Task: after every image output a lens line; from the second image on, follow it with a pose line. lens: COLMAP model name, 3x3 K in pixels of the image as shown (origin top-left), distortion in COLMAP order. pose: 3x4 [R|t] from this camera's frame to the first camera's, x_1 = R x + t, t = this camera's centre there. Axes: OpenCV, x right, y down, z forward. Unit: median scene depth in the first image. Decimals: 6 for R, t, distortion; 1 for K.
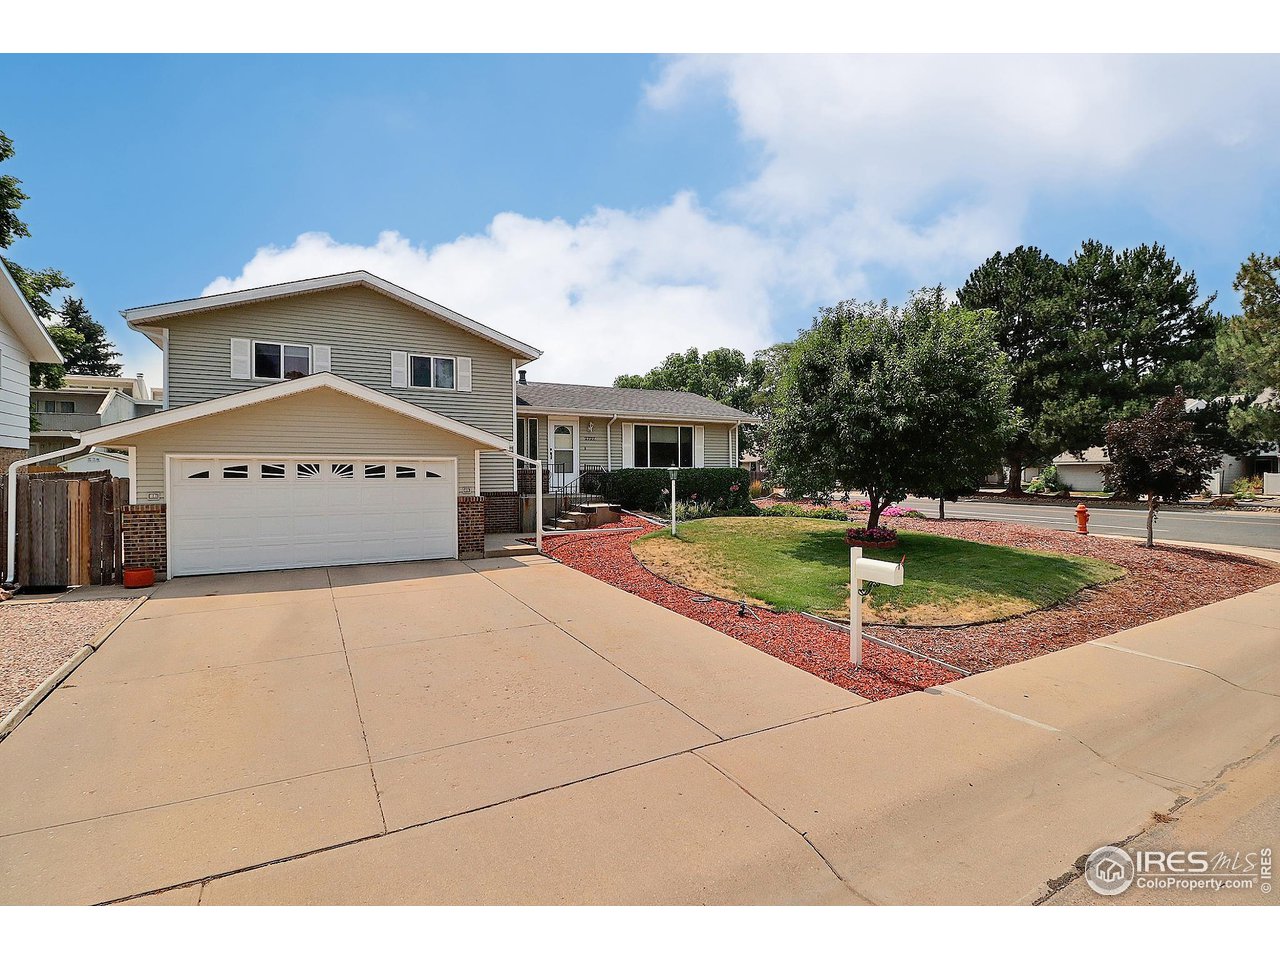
lens RADIAL K [[597.7, 0, 640.0], [0, 597.7, 480.0], [0, 0, 1]] dist [-0.002323, -0.000551]
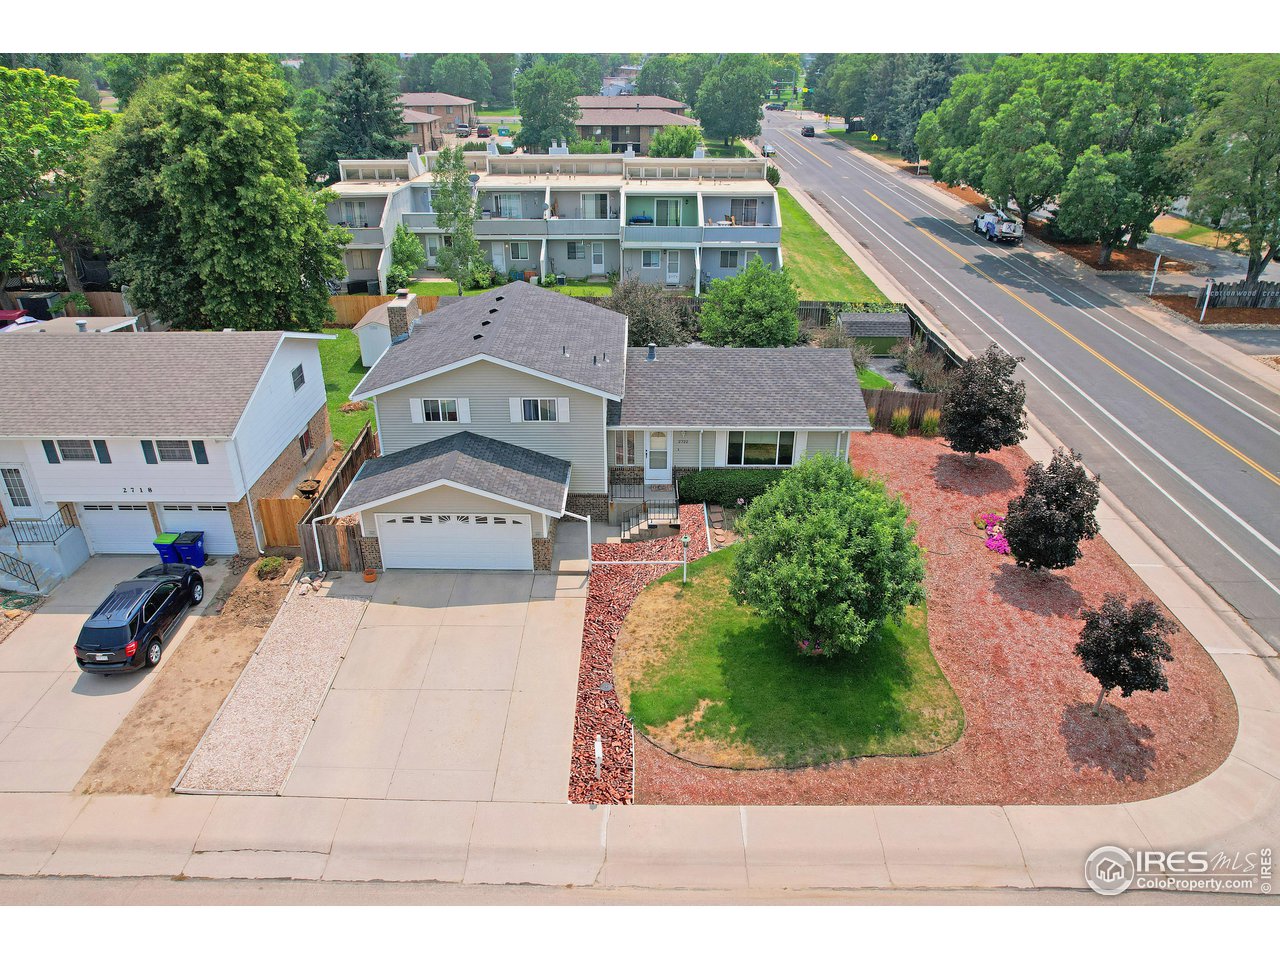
lens RADIAL K [[886.8, 0, 640.0], [0, 886.8, 480.0], [0, 0, 1]] dist [0.002102, 0.000133]
pose [[0.859681, 0.238484, -0.451745, 0.904177], [-0.002653, 0.886406, 0.462900, -1.139158], [0.510824, -0.396748, 0.762660, -0.501604]]
